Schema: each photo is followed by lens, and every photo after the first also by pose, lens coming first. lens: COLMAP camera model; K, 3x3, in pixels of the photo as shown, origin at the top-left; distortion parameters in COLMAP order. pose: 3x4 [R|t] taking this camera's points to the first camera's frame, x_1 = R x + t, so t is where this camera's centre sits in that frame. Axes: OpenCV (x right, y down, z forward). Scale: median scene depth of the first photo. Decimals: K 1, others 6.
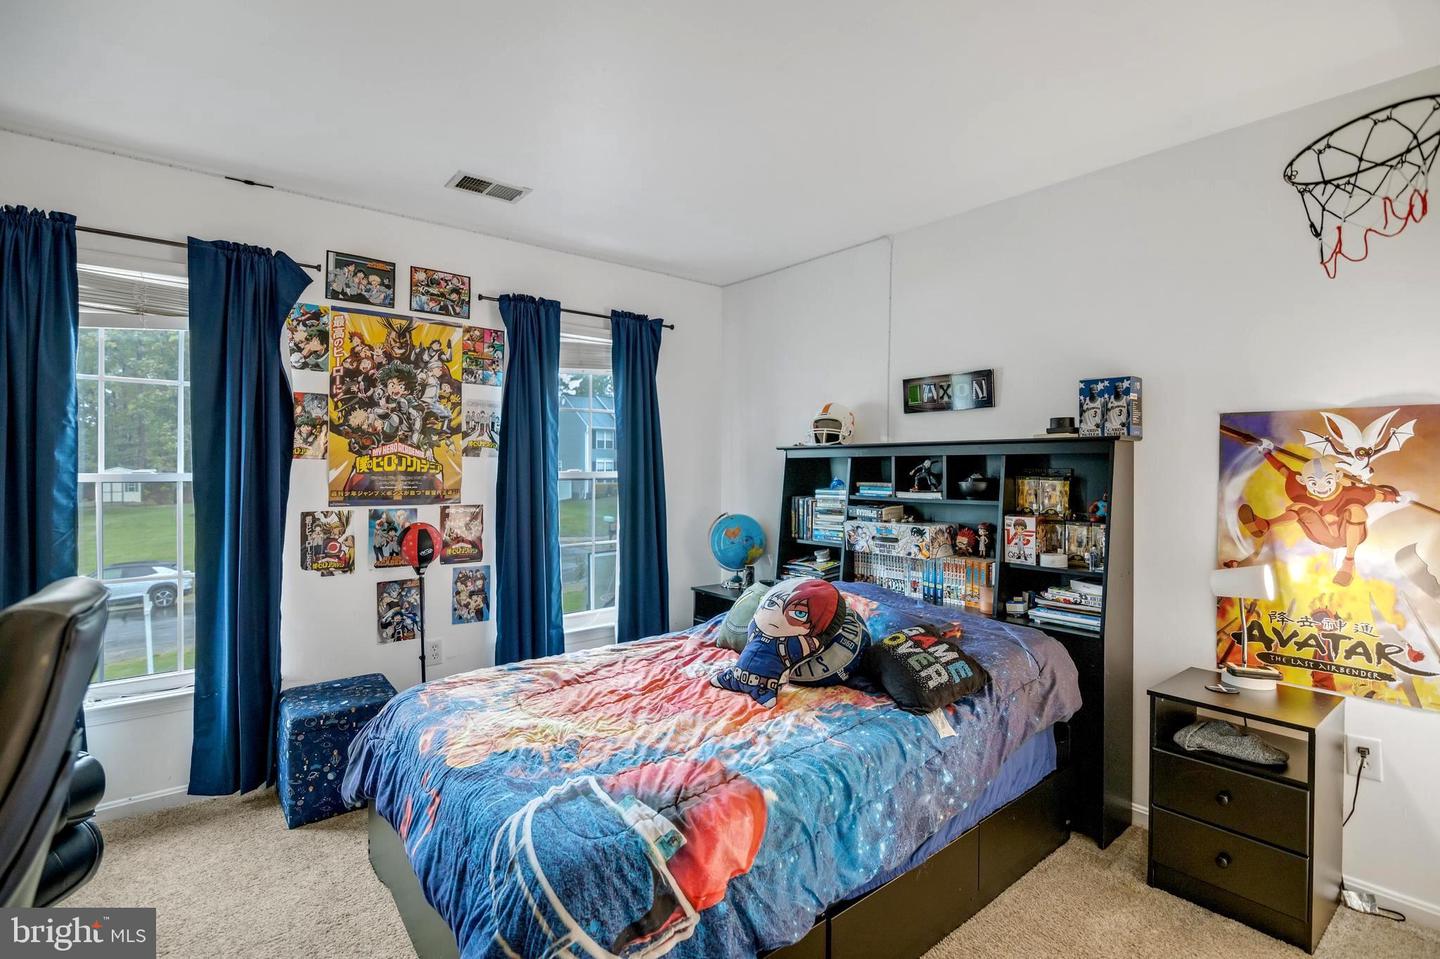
lens RADIAL K [[671.9, 0, 707.1], [0, 671.9, 476.8], [0, 0, 1]] dist [-0.019120, -0.000525]
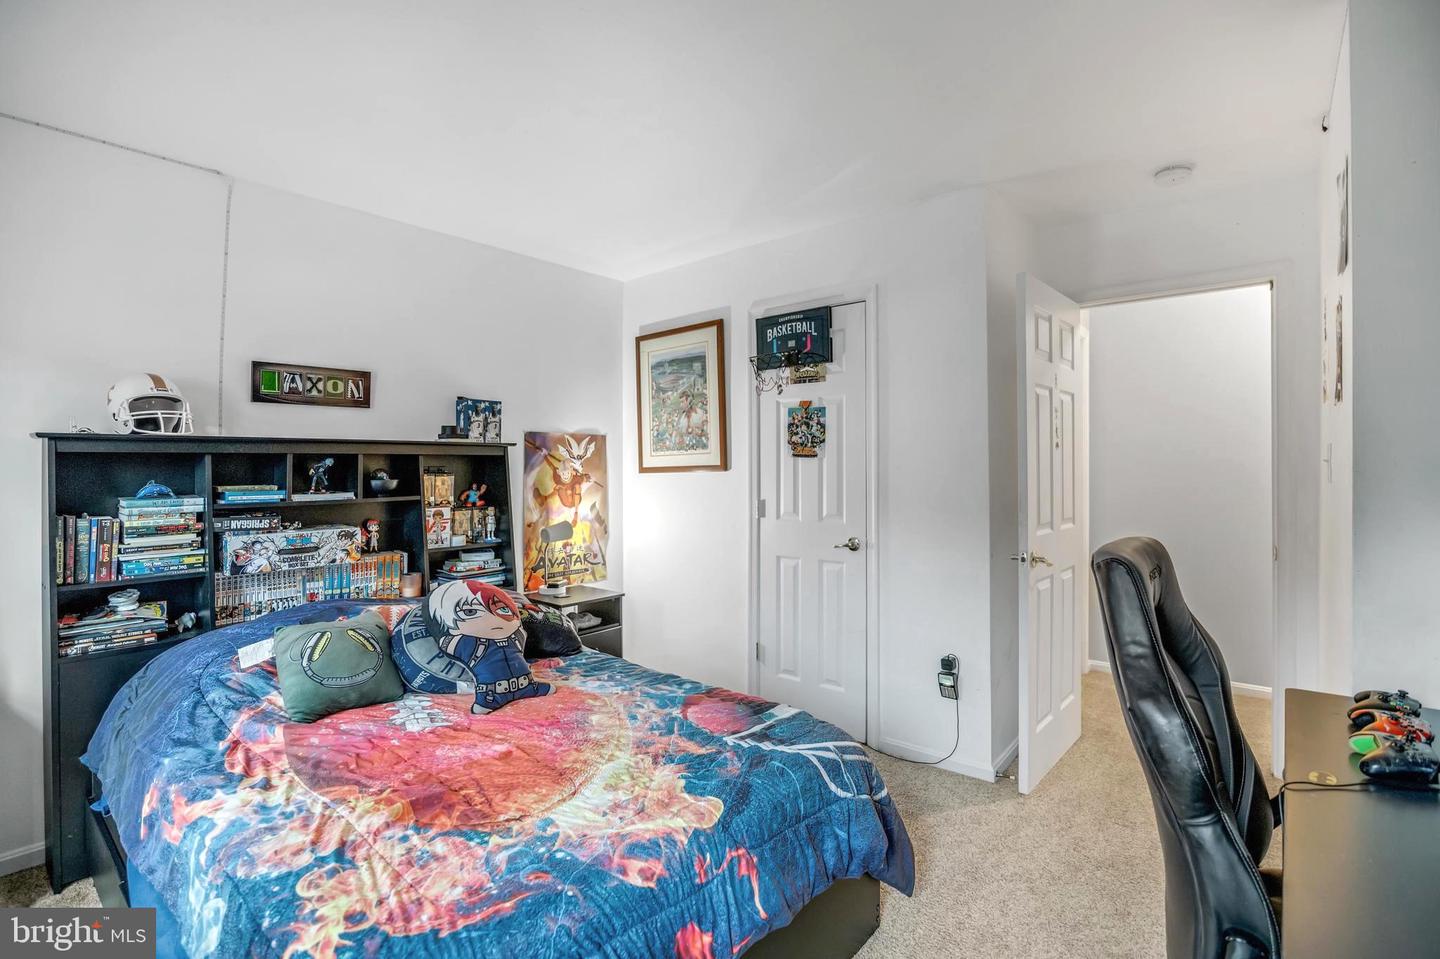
lens RADIAL K [[671.9, 0, 706.5], [0, 671.9, 472.4], [0, 0, 1]] dist [-0.019120, -0.000525]
pose [[-0.182081, -0.007511, 0.983255, -0.825940], [0.021853, 0.999693, 0.011684, -0.005916], [-0.983041, 0.023614, -0.181861, 0.800576]]
